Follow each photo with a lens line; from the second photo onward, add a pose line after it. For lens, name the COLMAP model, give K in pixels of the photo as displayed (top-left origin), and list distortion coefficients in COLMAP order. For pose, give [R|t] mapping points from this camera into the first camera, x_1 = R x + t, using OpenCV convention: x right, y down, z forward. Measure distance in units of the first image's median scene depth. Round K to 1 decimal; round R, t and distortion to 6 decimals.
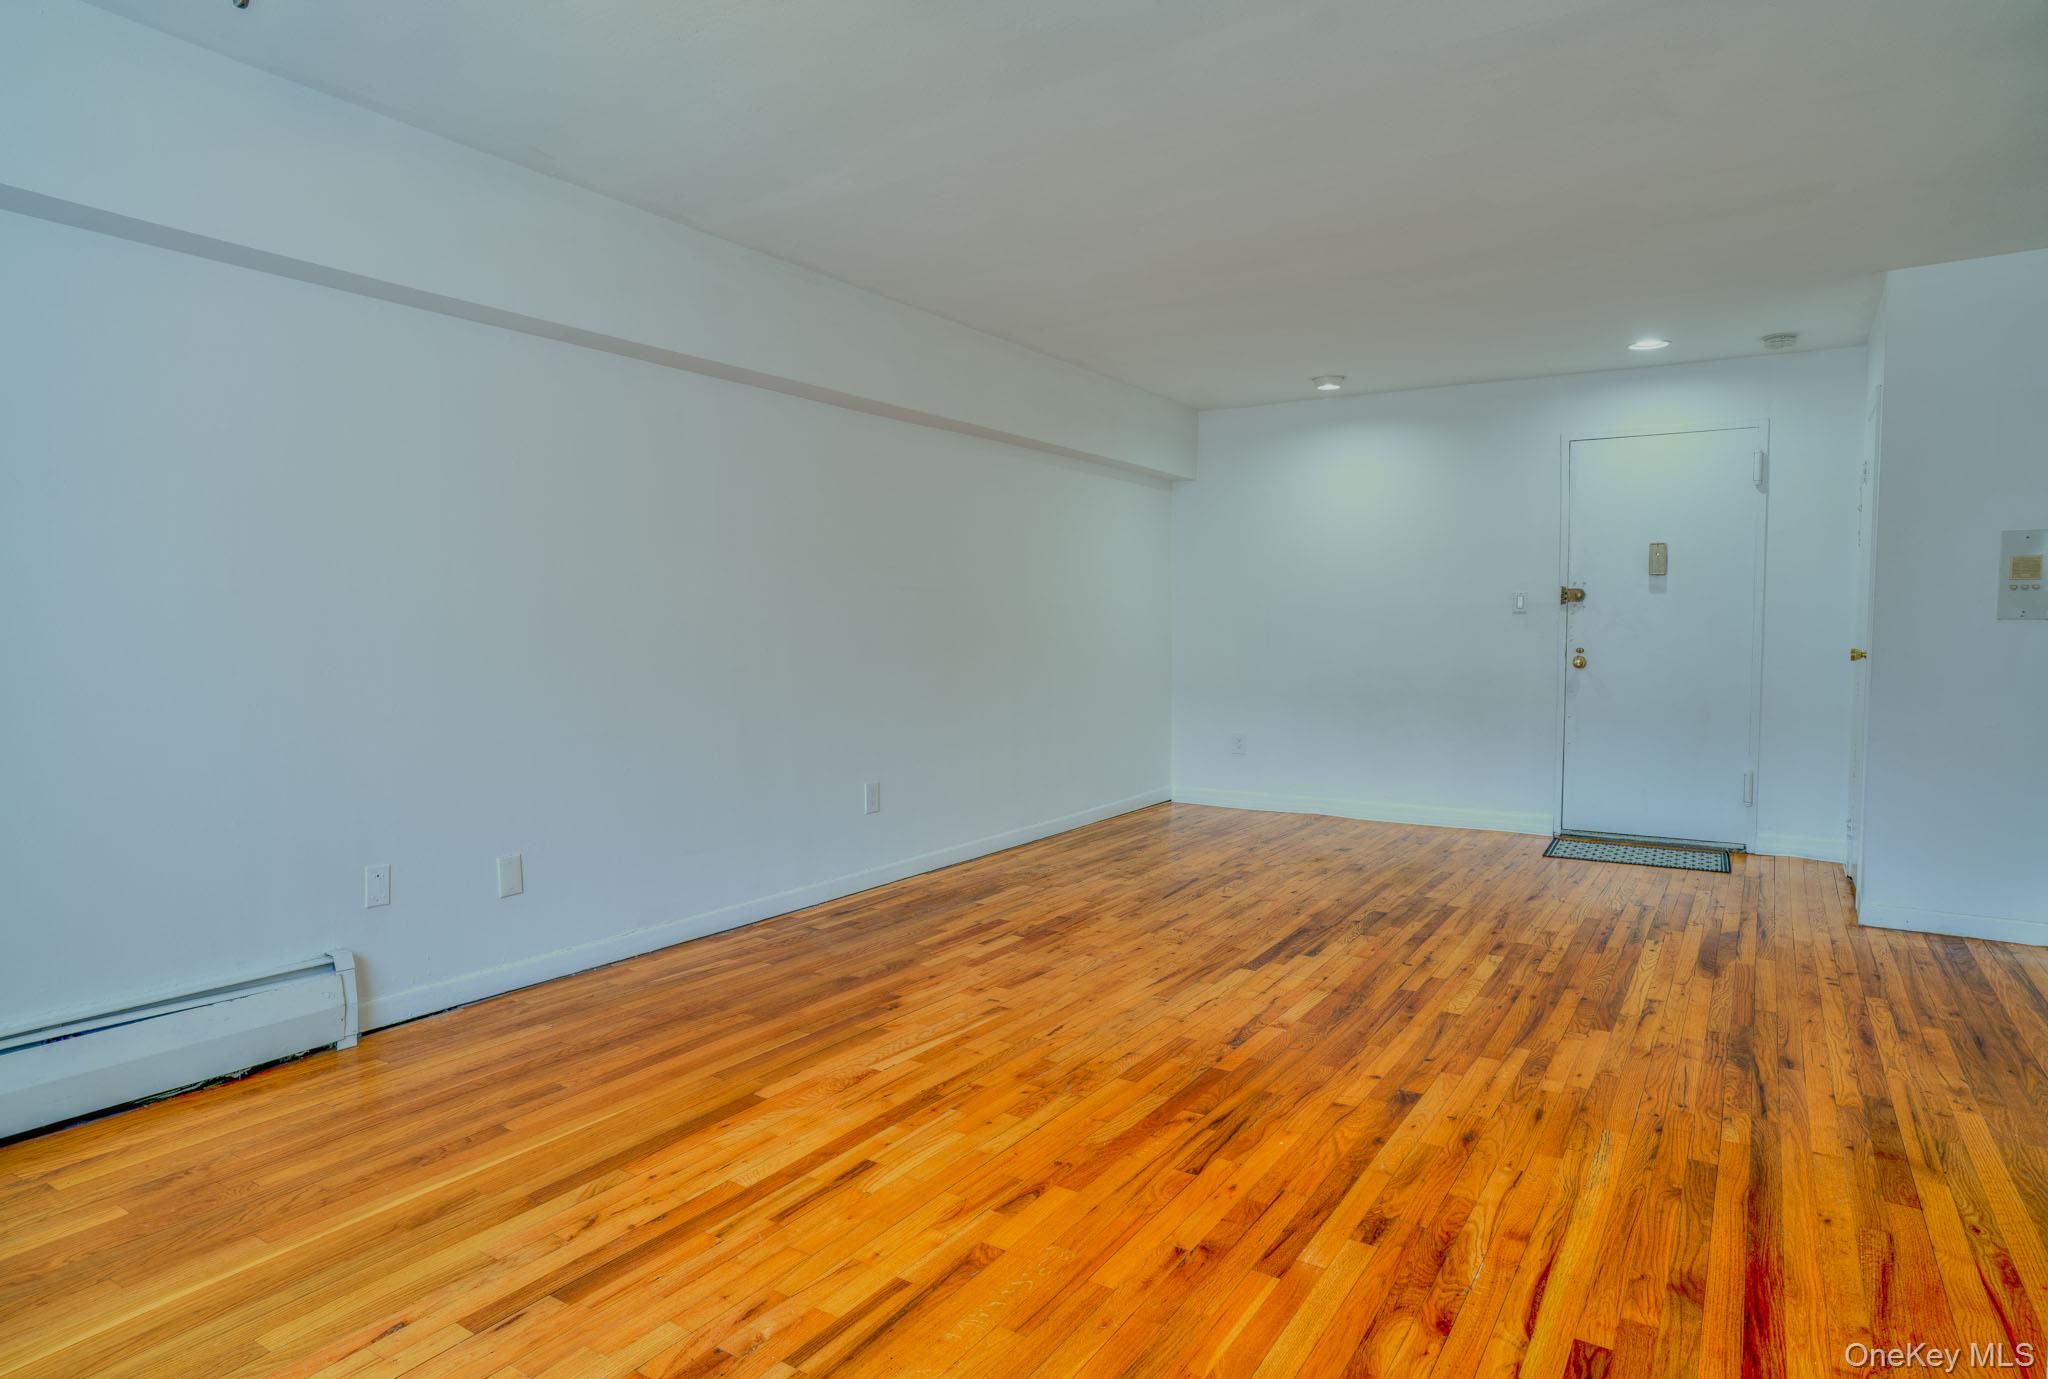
lens RADIAL K [[1185.2, 0, 1002.1], [0, 1185.2, 688.5], [0, 0, 1]] dist [-0.051845, 0.045607]
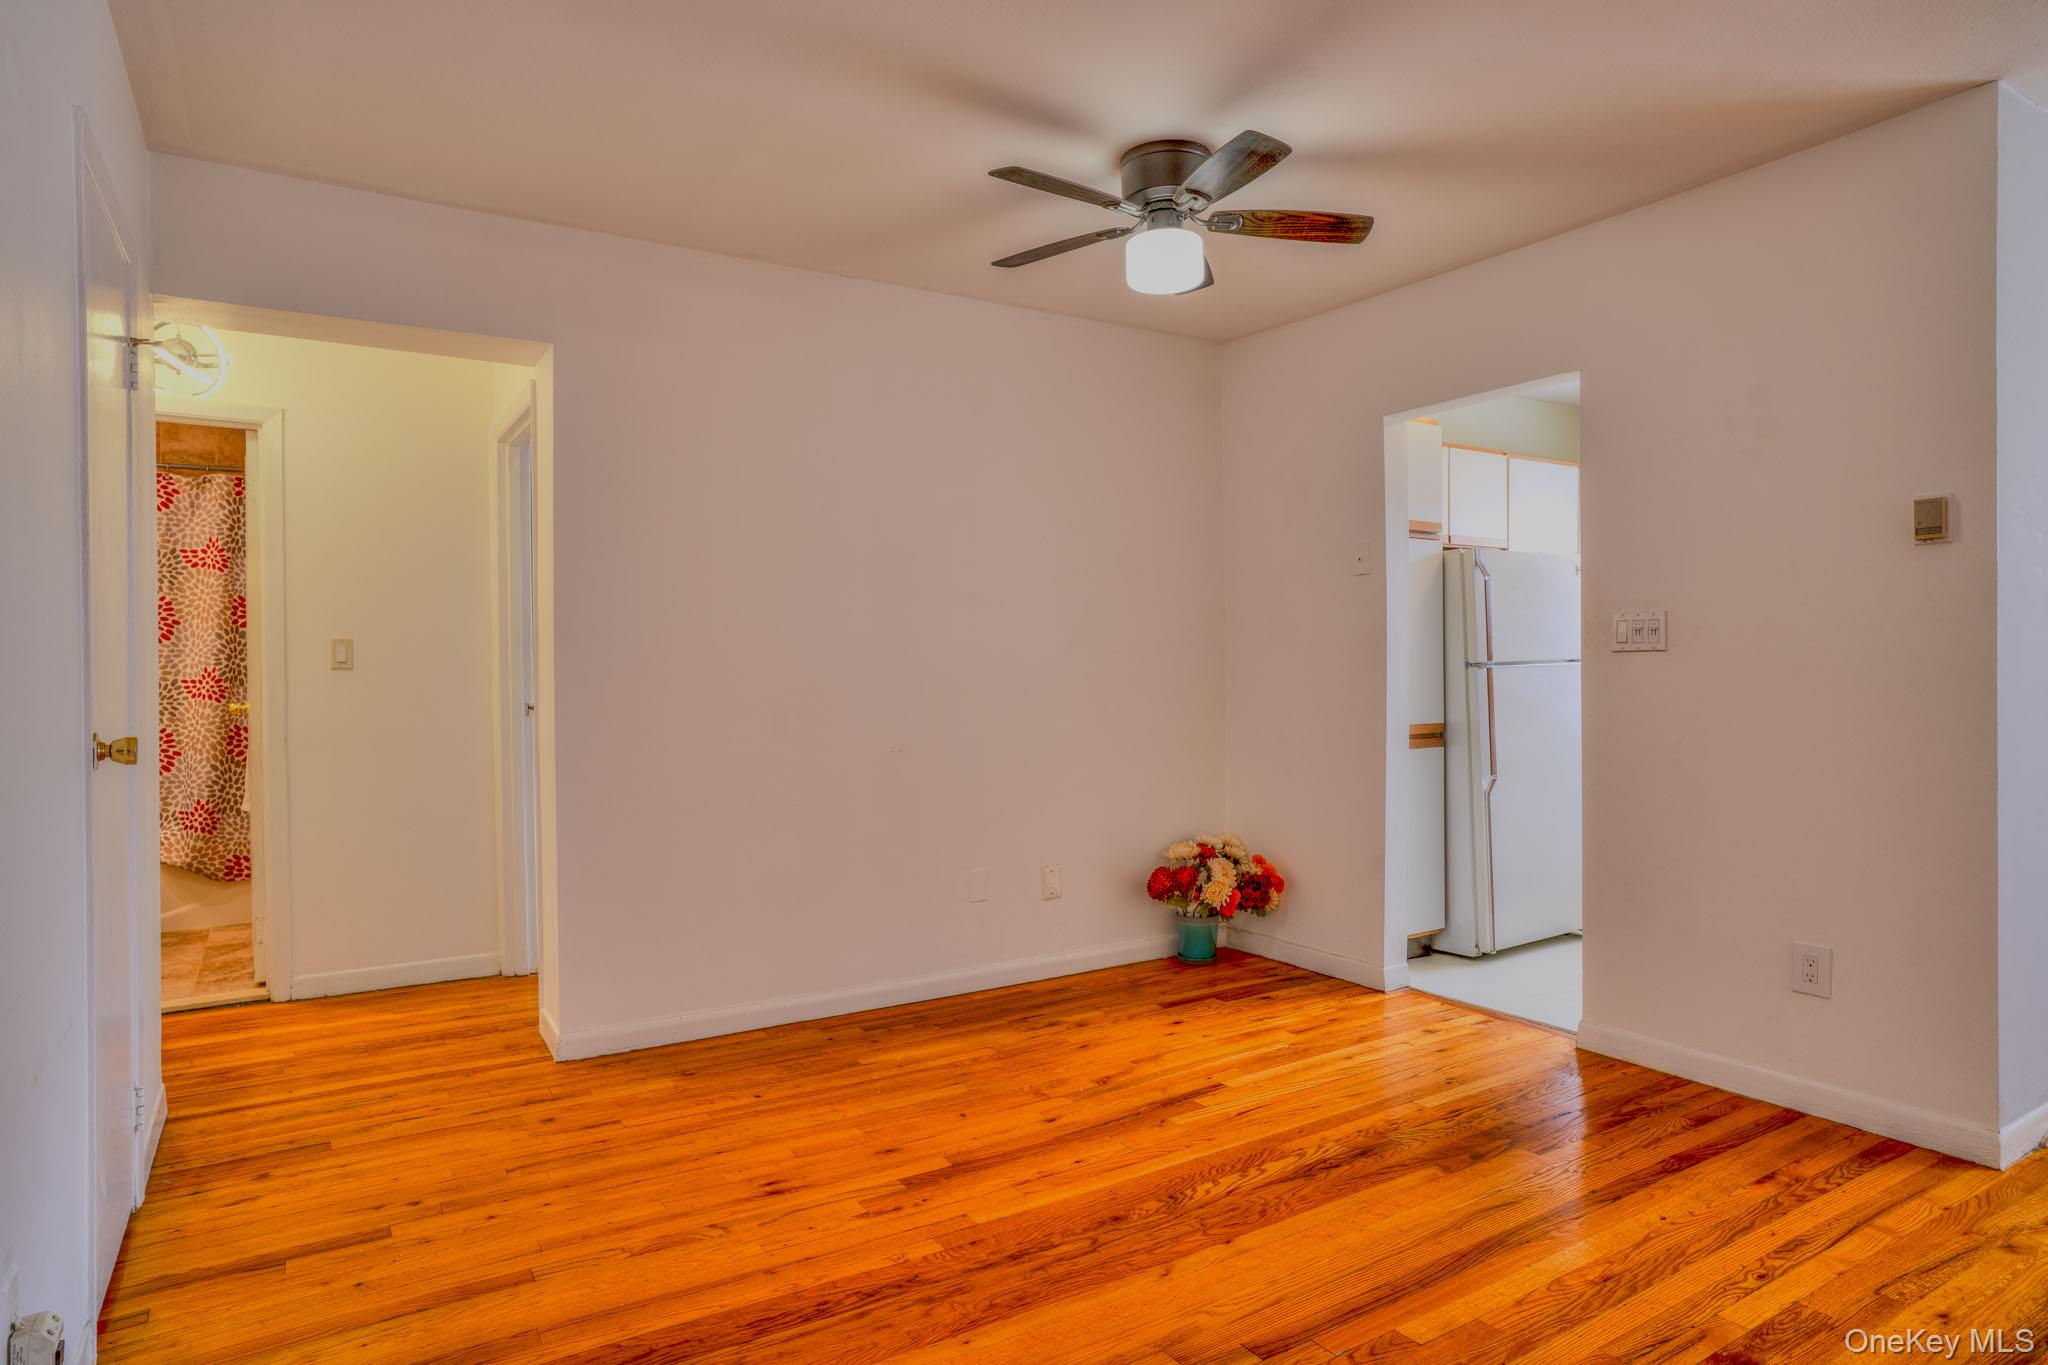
lens RADIAL K [[1176.6, 0, 1007.5], [0, 1176.6, 679.3], [0, 0, 1]] dist [-0.053148, 0.047234]
pose [[-0.907332, 0.001565, 0.420412, 0.654430], [0.029031, 0.997839, 0.058940, -0.077687], [-0.419411, 0.065683, -0.905417, 1.393461]]
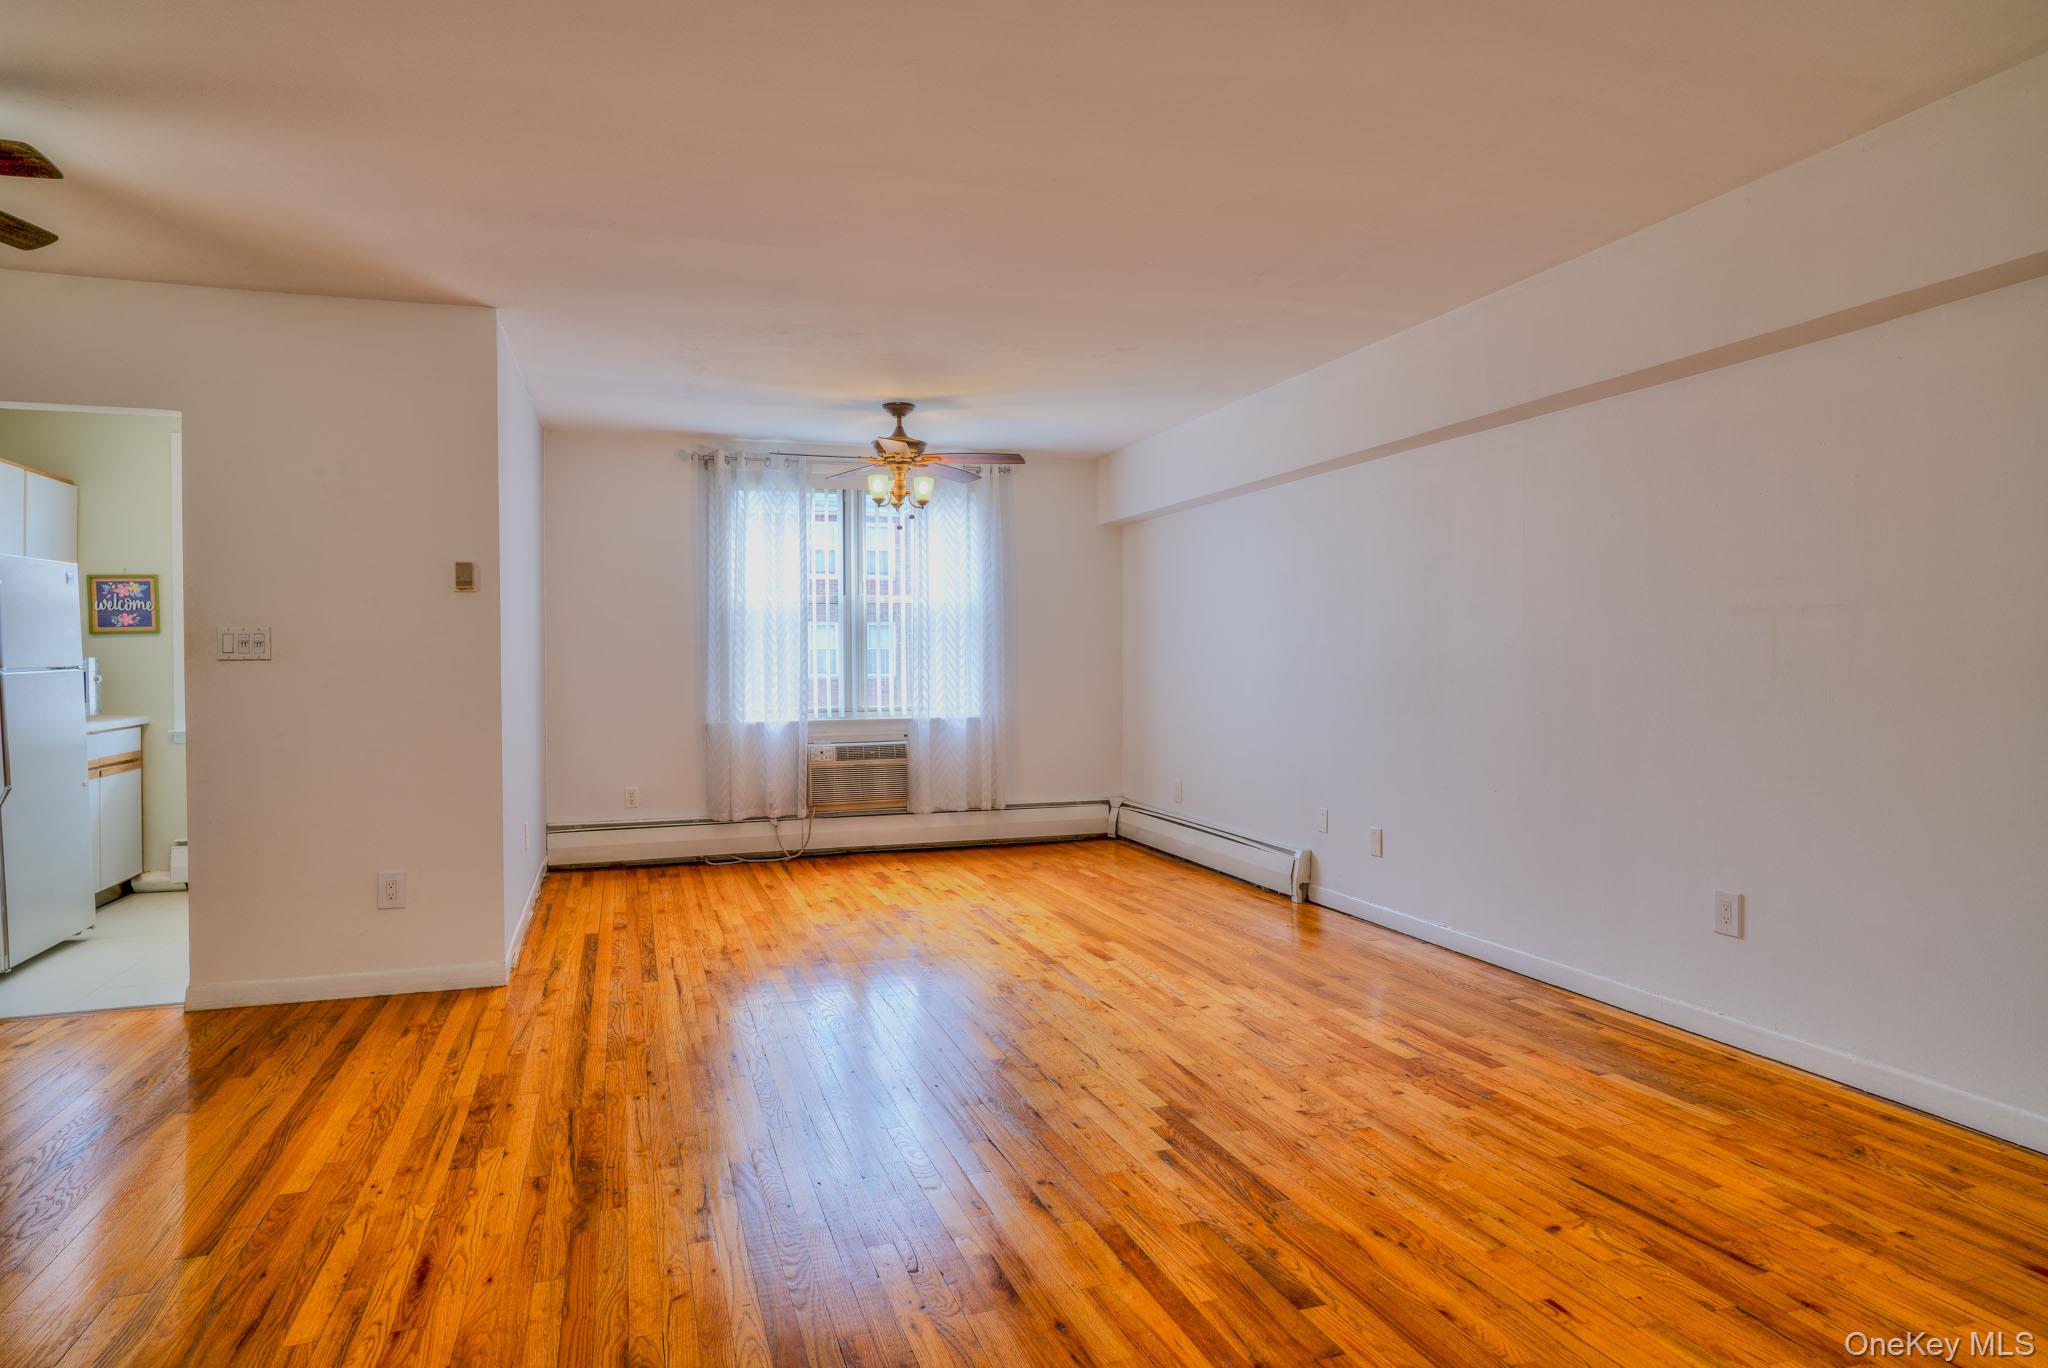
lens RADIAL K [[1186.6, 0, 1012.7], [0, 1186.6, 678.8], [0, 0, 1]] dist [-0.050834, 0.044972]
pose [[-0.624334, 0.012781, -0.781053, 1.019378], [-0.036085, 0.998327, 0.045180, -0.090356], [0.780323, 0.056392, -0.622828, 1.621557]]
